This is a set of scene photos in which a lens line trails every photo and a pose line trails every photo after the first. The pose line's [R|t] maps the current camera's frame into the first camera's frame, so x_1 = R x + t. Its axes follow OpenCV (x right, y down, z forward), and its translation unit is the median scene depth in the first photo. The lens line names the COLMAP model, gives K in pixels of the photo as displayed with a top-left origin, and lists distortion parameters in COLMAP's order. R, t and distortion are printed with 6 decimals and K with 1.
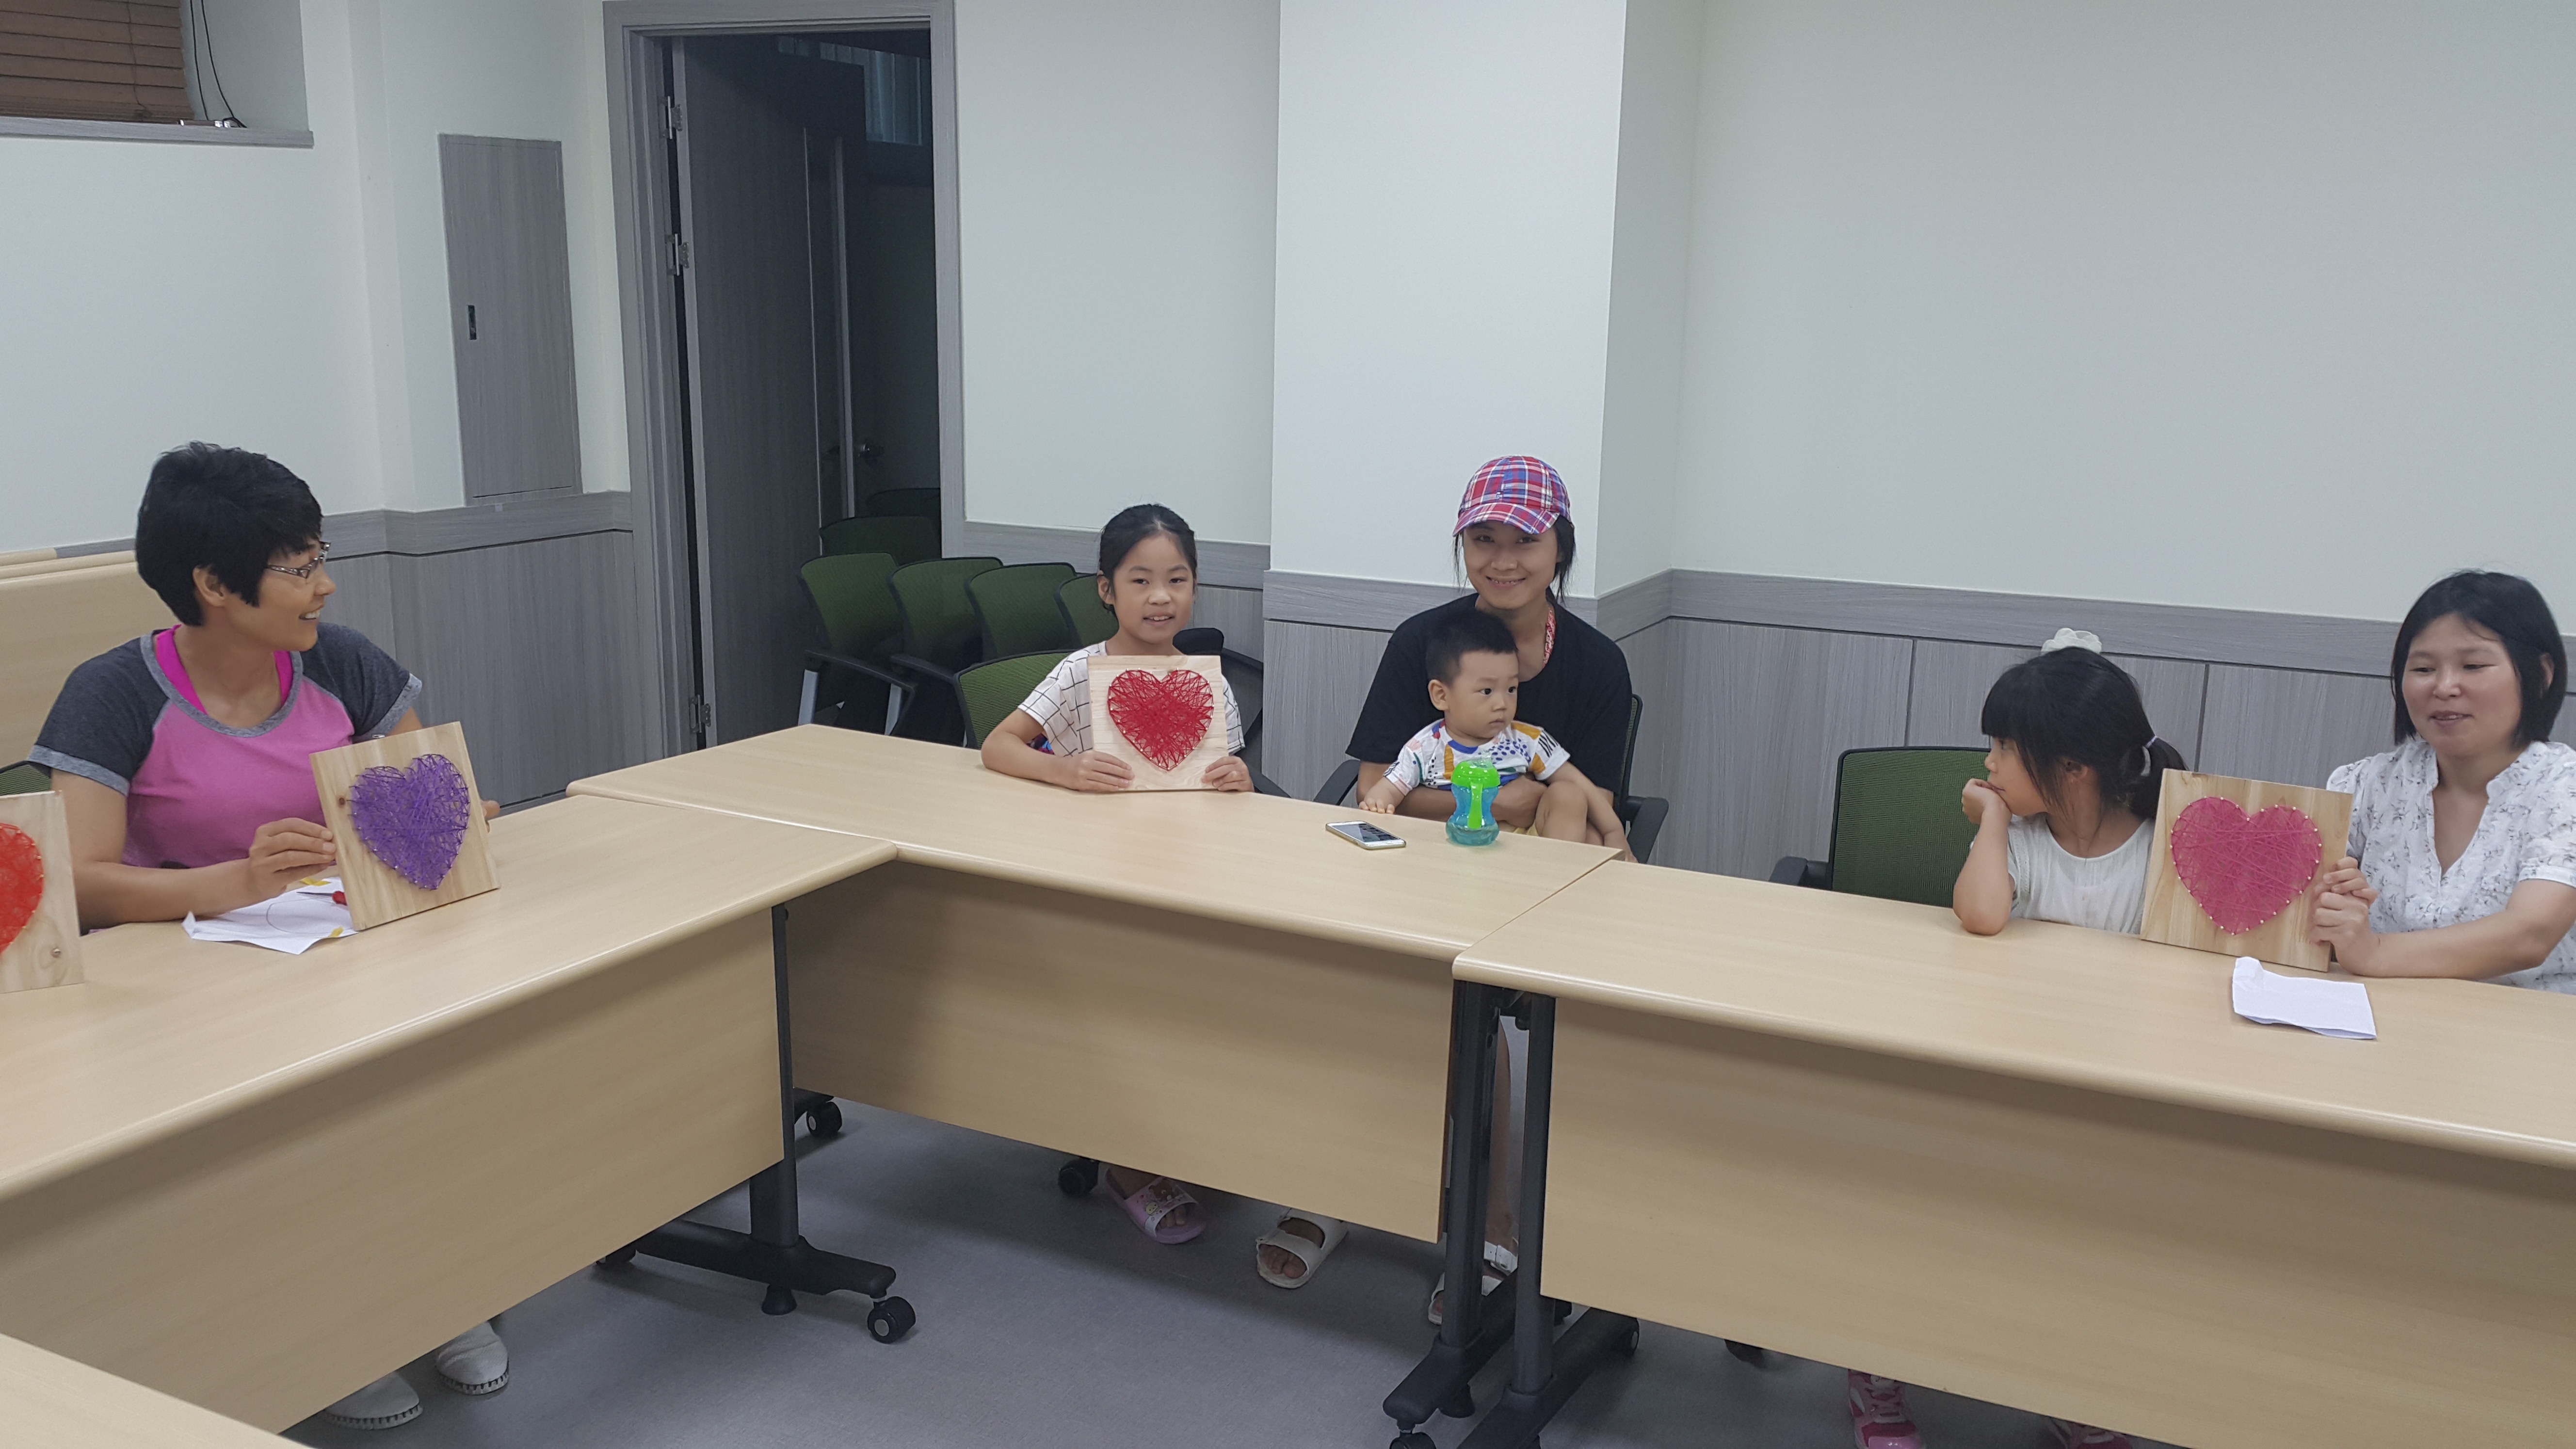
lens RADIAL K [[2316.3, 0, 1288.0], [0, 2316.3, 724.5], [0, 0, 1]] dist [0.185689, -0.361060]
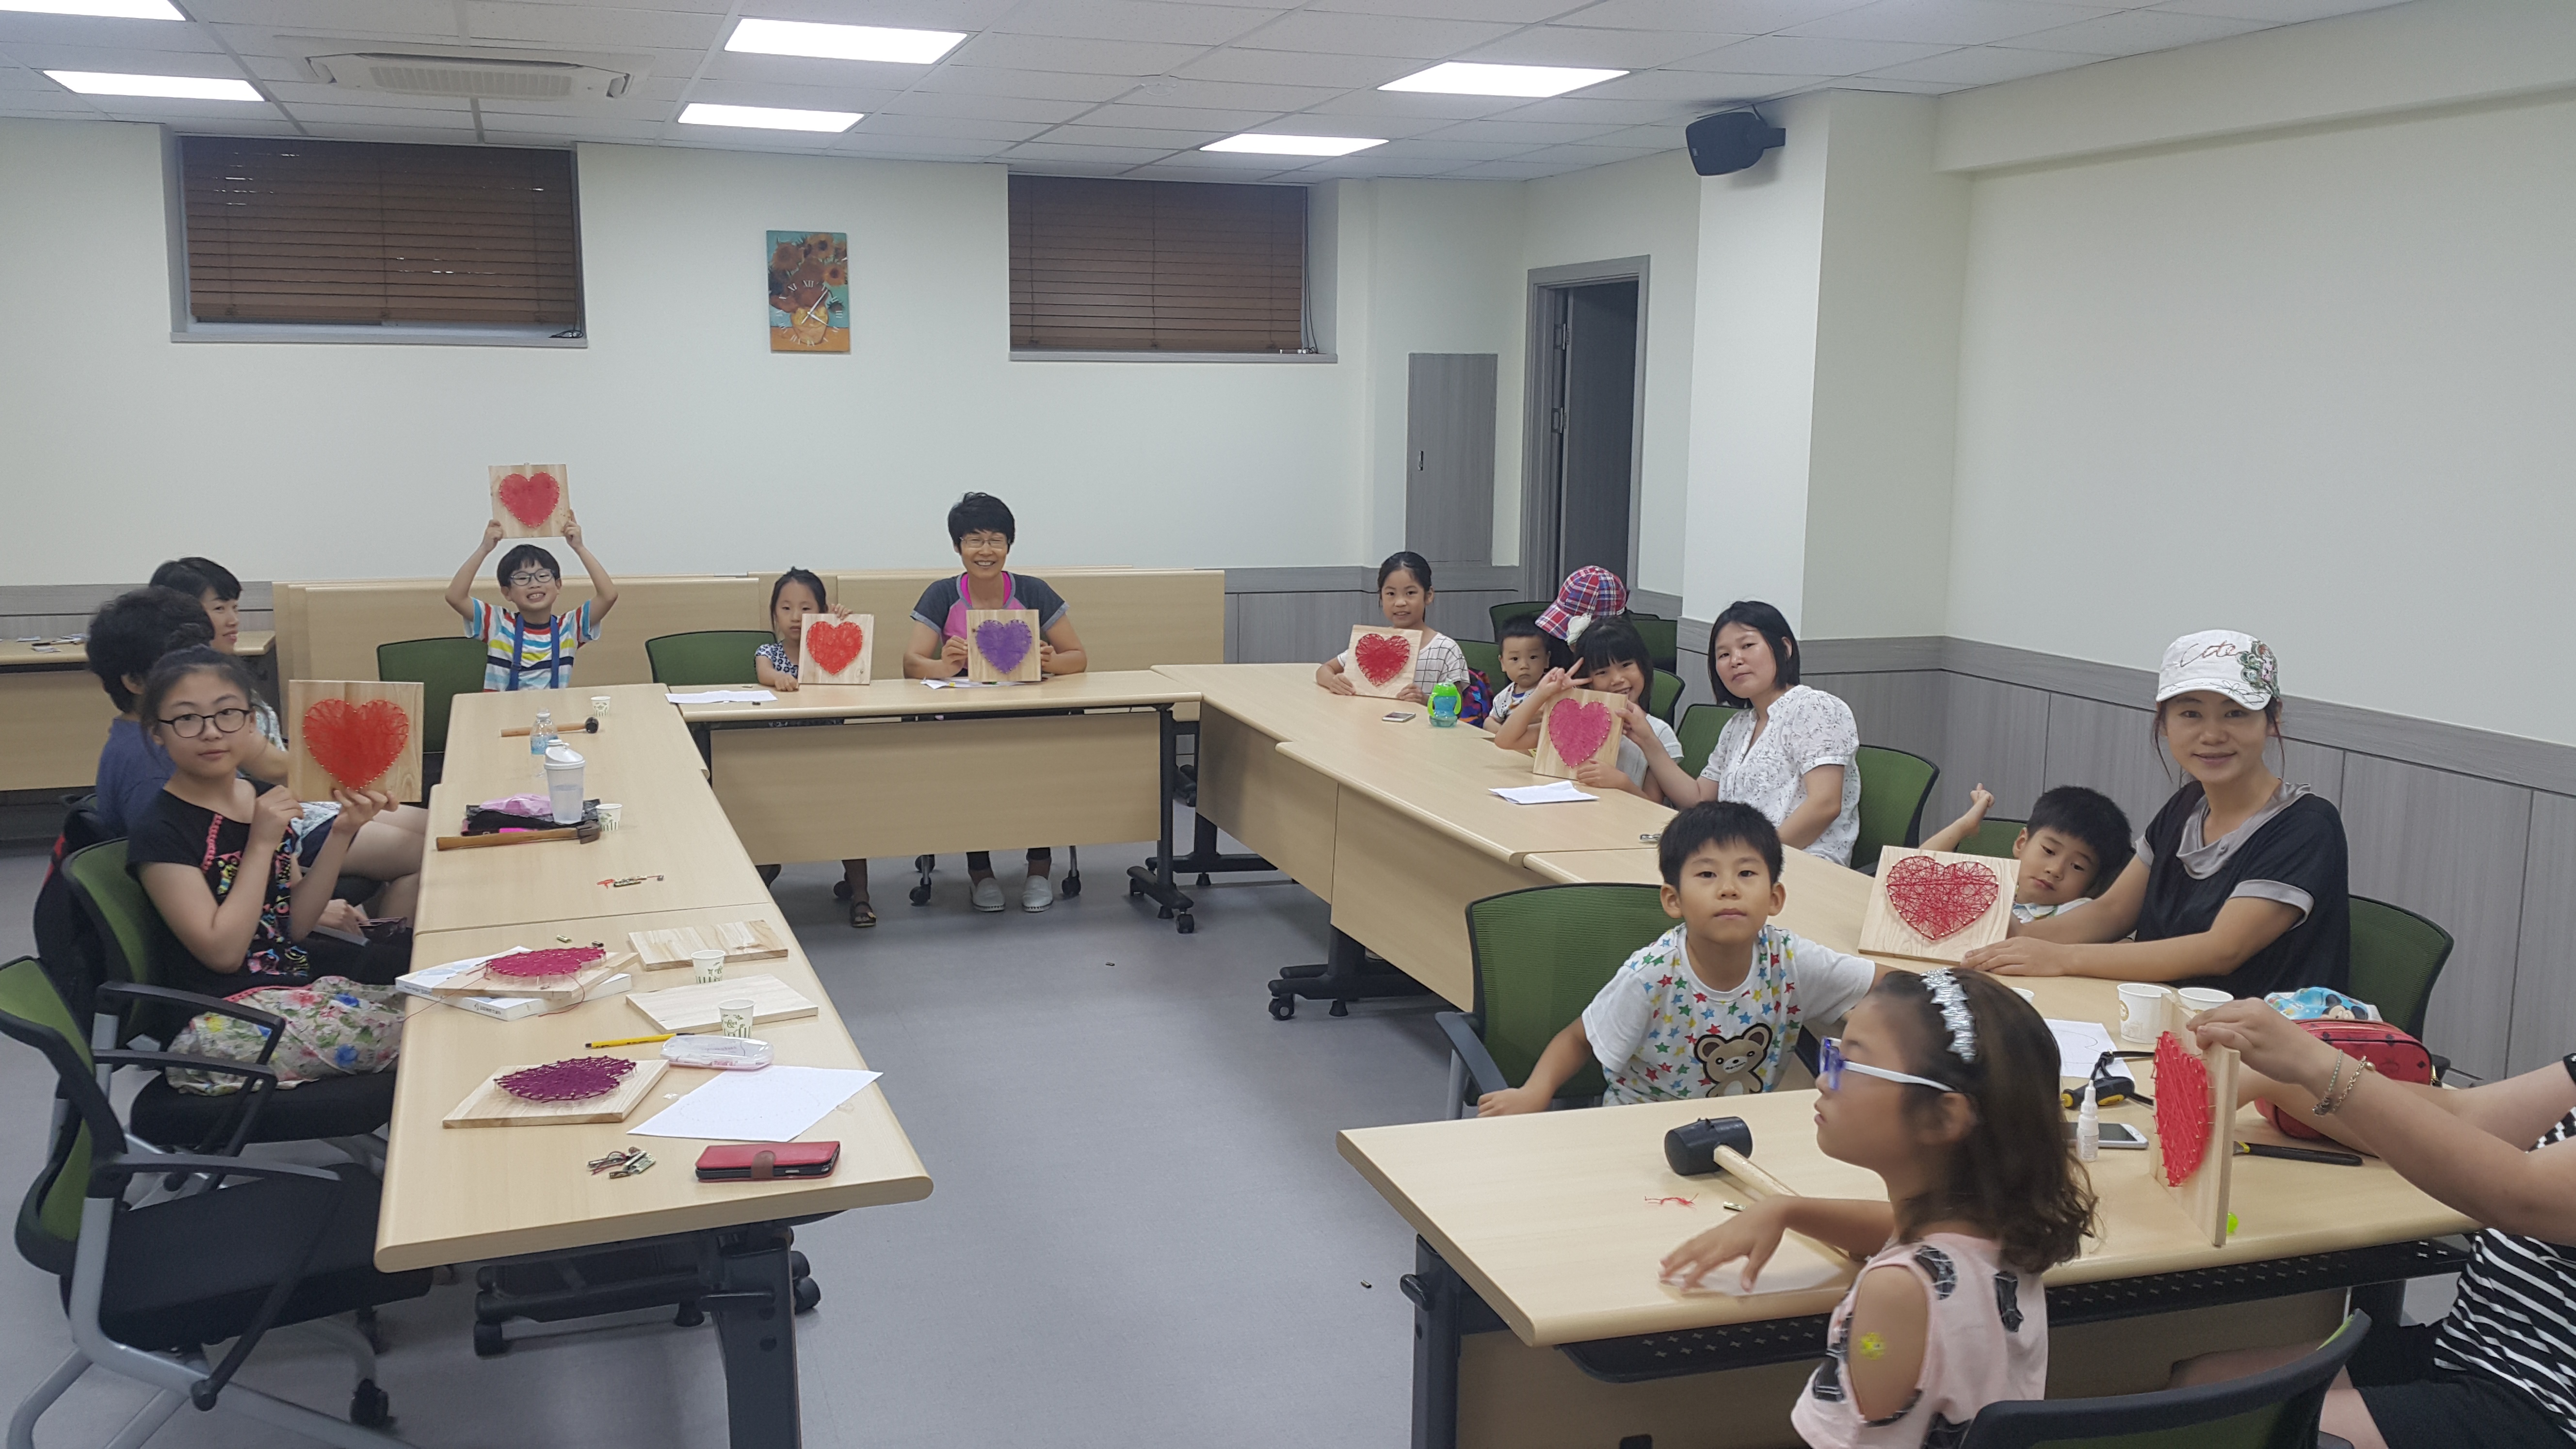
lens RADIAL K [[2316.3, 0, 1288.0], [0, 2316.3, 724.5], [0, 0, 1]] dist [0.185689, -0.361060]
pose [[0.716261, 0.092281, -0.691704, 0.810242], [-0.141809, 0.989783, -0.014795, 0.059959], [0.683272, 0.108688, 0.722030, -0.272680]]
